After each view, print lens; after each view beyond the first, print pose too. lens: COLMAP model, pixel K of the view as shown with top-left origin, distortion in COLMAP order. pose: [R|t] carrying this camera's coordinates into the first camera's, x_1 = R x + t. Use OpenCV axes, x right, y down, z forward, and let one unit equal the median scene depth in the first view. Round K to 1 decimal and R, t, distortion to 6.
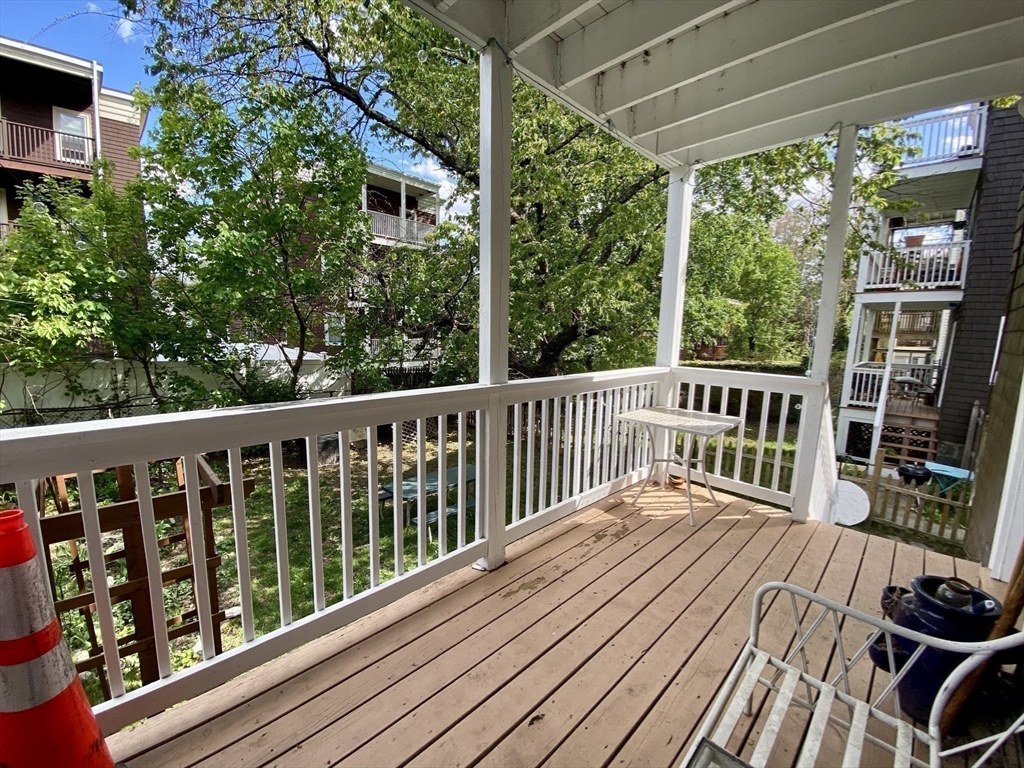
lens RADIAL K [[417.3, 0, 514.6], [0, 417.3, 366.1], [0, 0, 1]] dist [-0.000716, -0.000143]
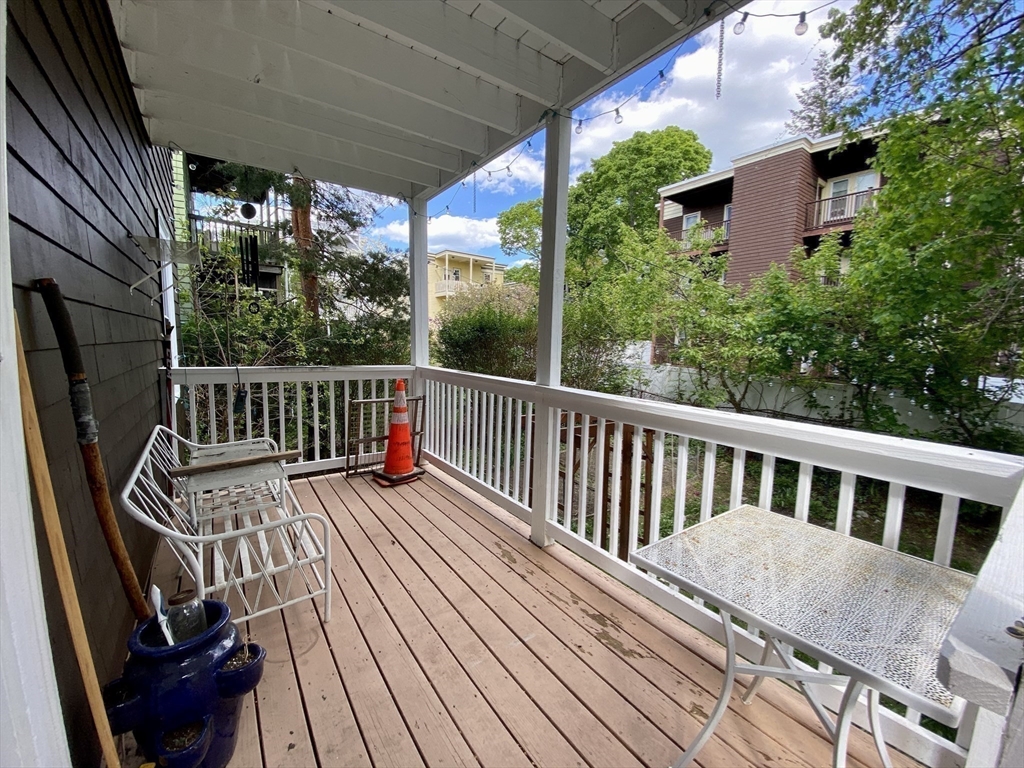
lens RADIAL K [[411.9, 0, 514.1], [0, 411.9, 385.5], [0, 0, 1]] dist [0.000648, -0.000021]
pose [[-0.159318, 0.086889, -0.983396, 1.171698], [-0.123189, 0.986584, 0.107128, -0.075451], [0.979511, 0.138211, -0.146477, 1.161196]]
